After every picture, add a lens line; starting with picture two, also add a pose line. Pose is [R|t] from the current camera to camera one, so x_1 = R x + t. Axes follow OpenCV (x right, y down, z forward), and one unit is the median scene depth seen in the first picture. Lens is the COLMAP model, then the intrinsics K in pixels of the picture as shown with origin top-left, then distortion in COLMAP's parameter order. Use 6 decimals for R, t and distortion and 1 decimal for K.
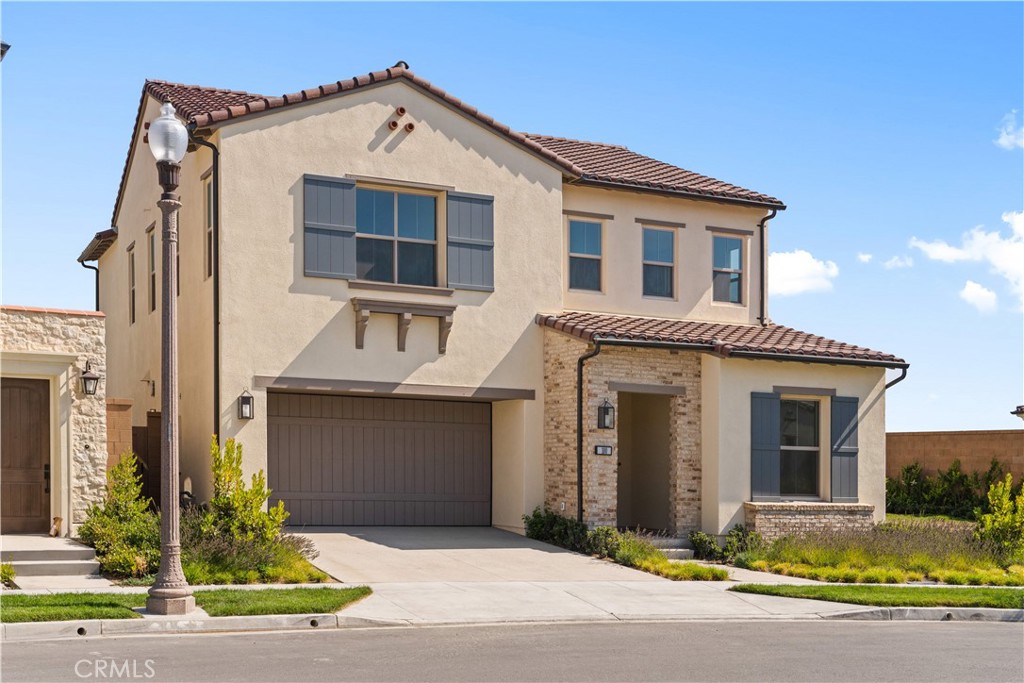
lens RADIAL K [[425.3, 0, 512.0], [0, 425.3, 314.3], [0, 0, 1]] dist [0.000259, -0.000064]
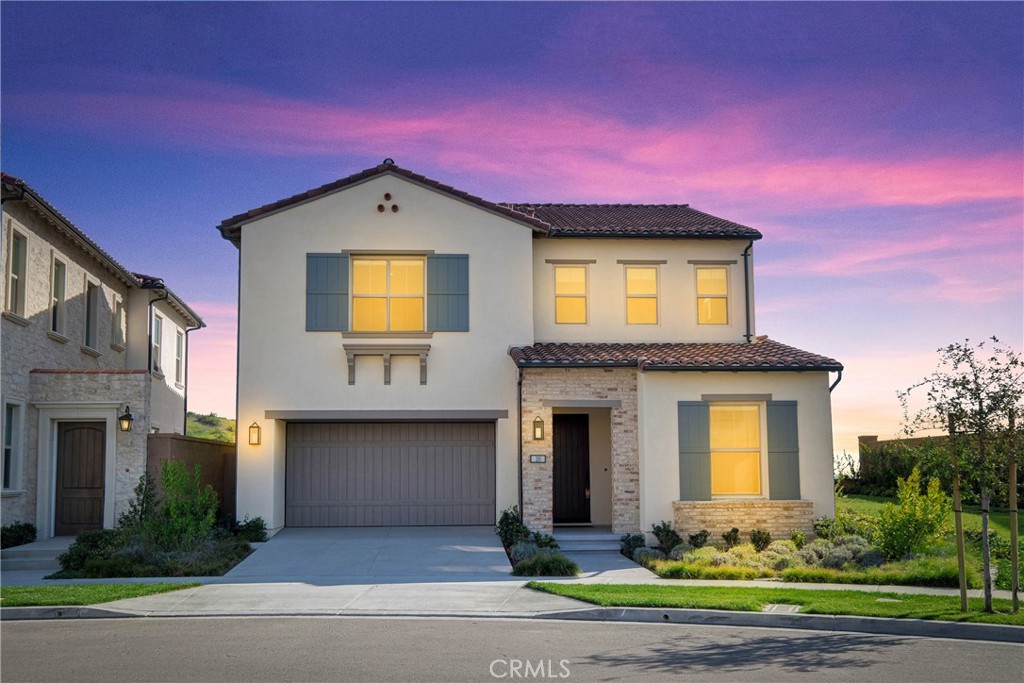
lens RADIAL K [[343.6, 0, 512.0], [0, 343.6, 341.5], [0, 0, 1]] dist [0.000494, 0.000020]
pose [[0.989049, -0.078867, -0.124746, 0.247267], [0.075498, 0.996648, -0.031514, 0.021141], [0.126813, 0.021751, 0.991688, 0.045095]]
